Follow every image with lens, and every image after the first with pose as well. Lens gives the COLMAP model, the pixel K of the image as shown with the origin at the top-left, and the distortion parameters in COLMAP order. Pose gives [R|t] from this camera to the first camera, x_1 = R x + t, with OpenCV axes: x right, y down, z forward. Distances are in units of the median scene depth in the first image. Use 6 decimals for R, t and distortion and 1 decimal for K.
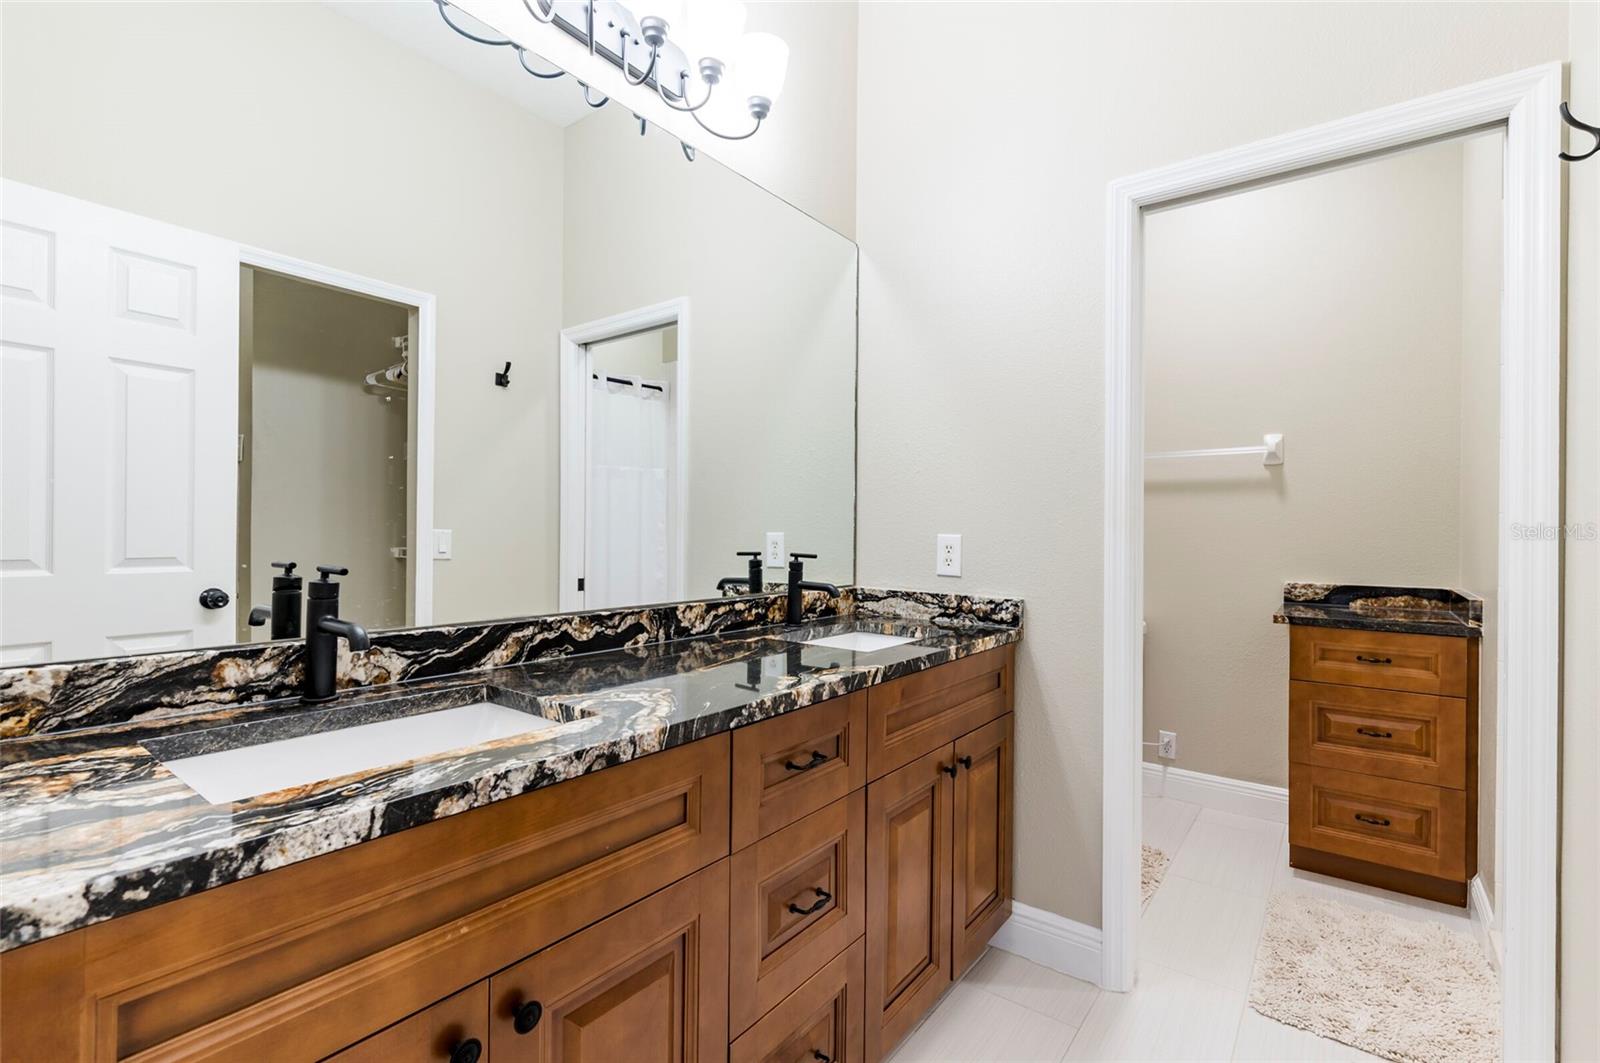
lens RADIAL K [[750.6, 0, 790.2], [0, 750.6, 529.0], [0, 0, 1]] dist [0.000331, -0.005230]
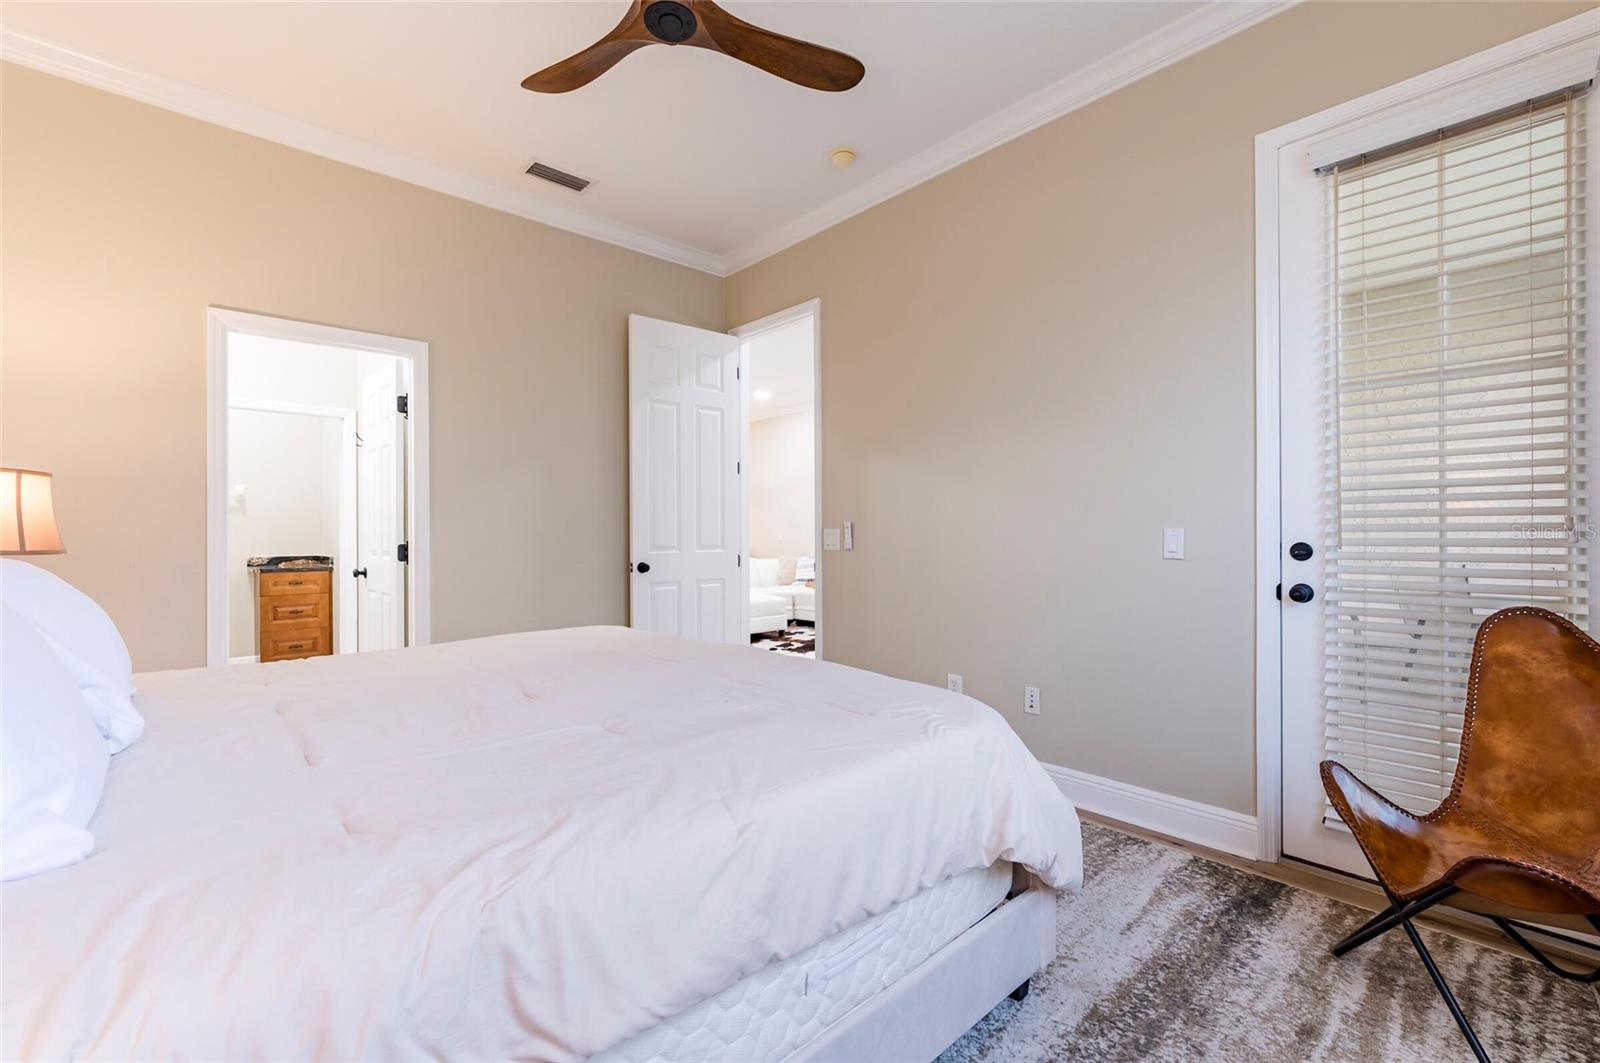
lens RADIAL K [[692.8, 0, 796.2], [0, 692.8, 536.8], [0, 0, 1]] dist [0.005861, -0.005139]
pose [[0.201220, -0.013065, 0.979459, -1.014200], [0.007049, 0.999904, 0.011890, 0.002757], [-0.979521, 0.004512, 0.201292, -0.973520]]
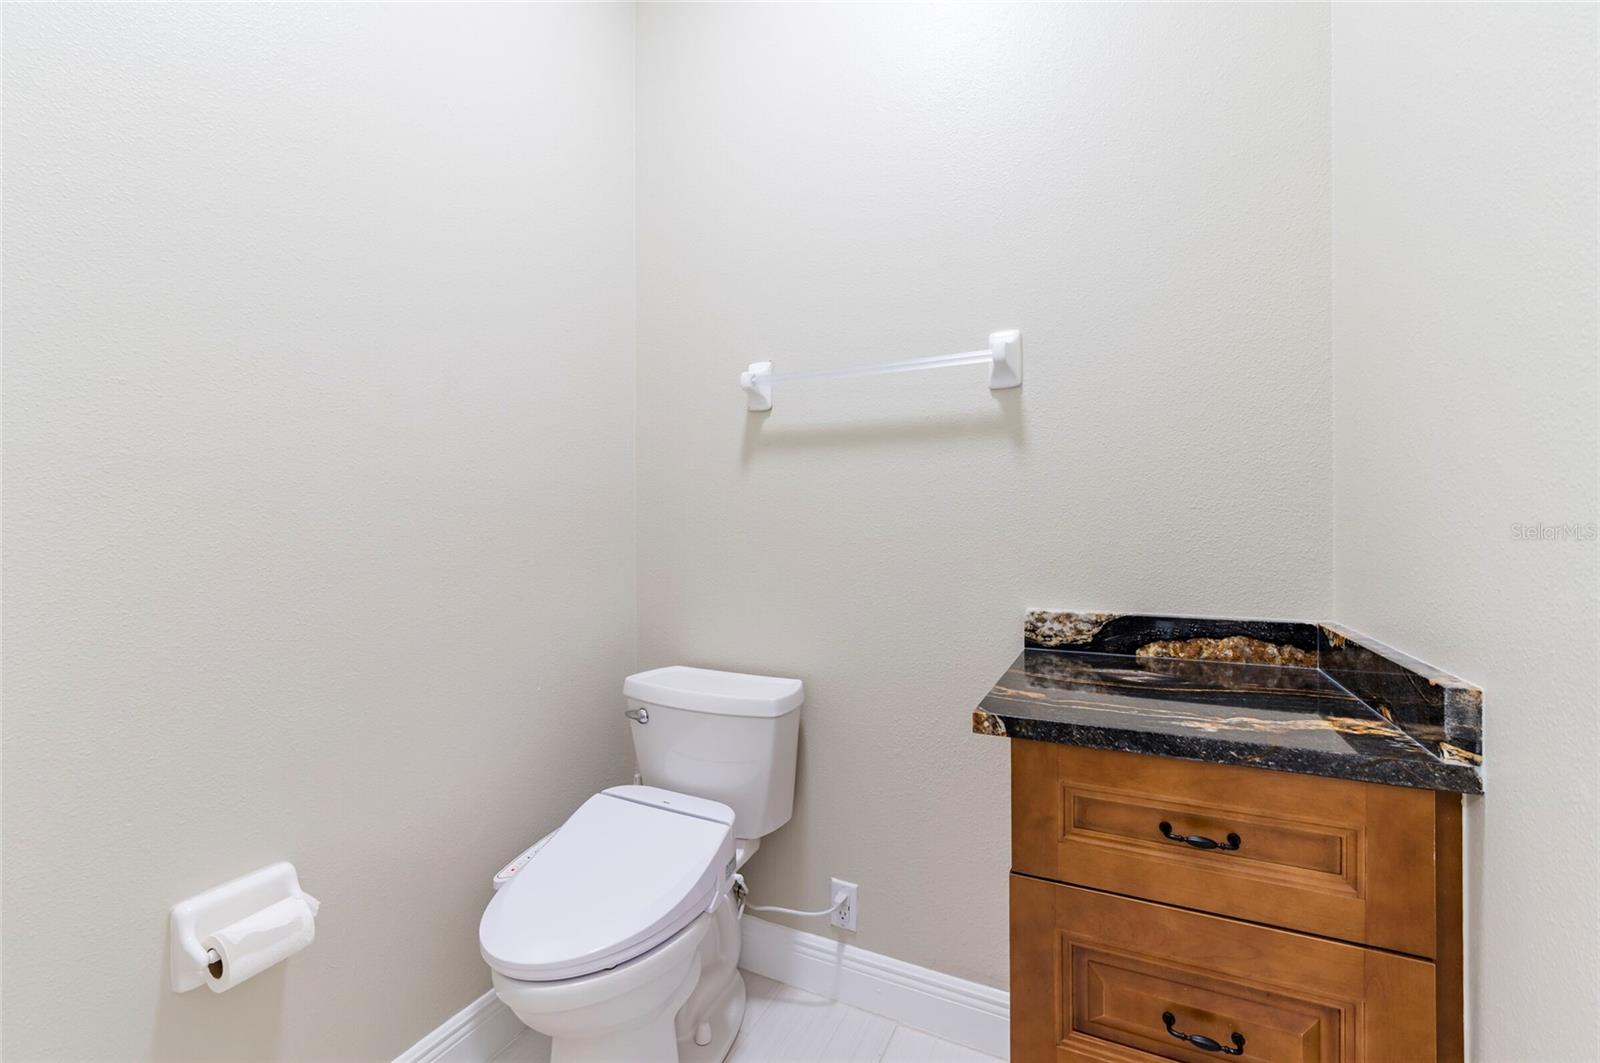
lens RADIAL K [[692.8, 0, 806.7], [0, 692.8, 534.2], [0, 0, 1]] dist [0.005861, -0.005139]
pose [[0.978280, -0.013963, 0.206816, 0.445132], [0.012407, 0.999884, 0.008817, 0.012745], [-0.206915, -0.006060, 0.978340, 0.605174]]
